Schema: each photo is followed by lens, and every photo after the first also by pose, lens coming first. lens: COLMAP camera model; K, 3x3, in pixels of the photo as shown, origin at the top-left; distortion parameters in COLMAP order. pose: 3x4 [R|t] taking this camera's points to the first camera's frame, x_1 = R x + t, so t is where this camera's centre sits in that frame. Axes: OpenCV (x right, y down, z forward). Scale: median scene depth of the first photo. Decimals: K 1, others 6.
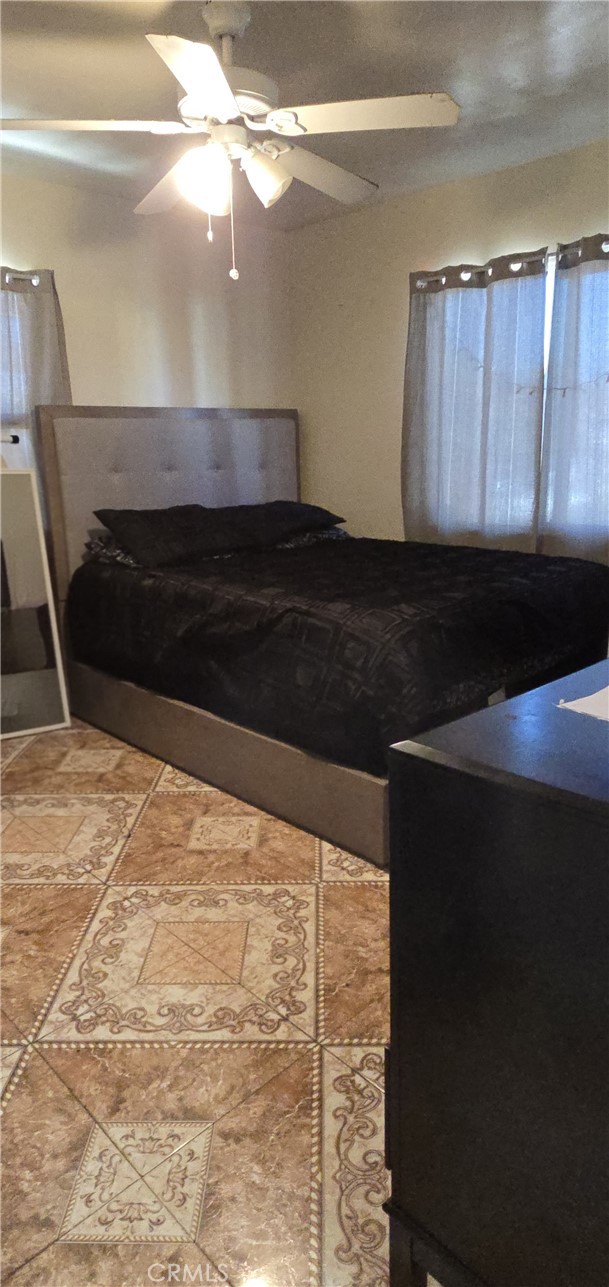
lens RADIAL K [[538.7, 0, 302.3], [0, 538.7, 656.0], [0, 0, 1]] dist [-0.001338, 0.000137]
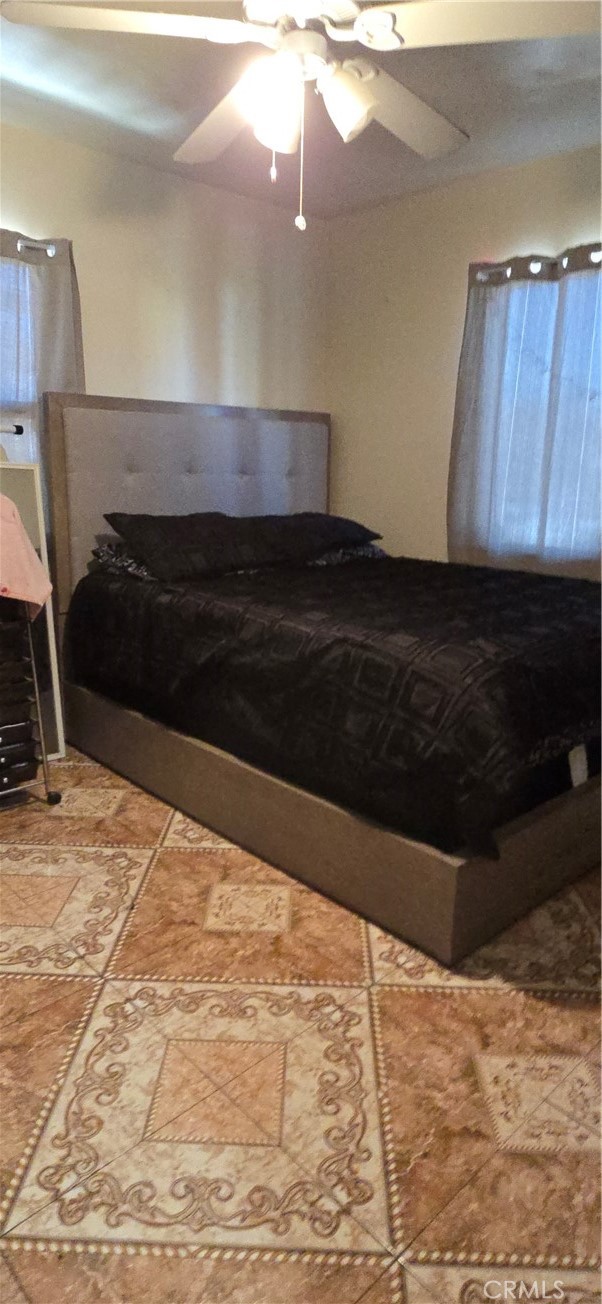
lens RADIAL K [[538.2, 0, 297.2], [0, 538.2, 660.1], [0, 0, 1]] dist [0.000815, -0.001019]
pose [[0.999225, 0.039358, -0.000594, -0.093102], [-0.039361, 0.998992, -0.021580, -0.037112], [-0.000256, 0.021587, 0.999767, 0.188704]]
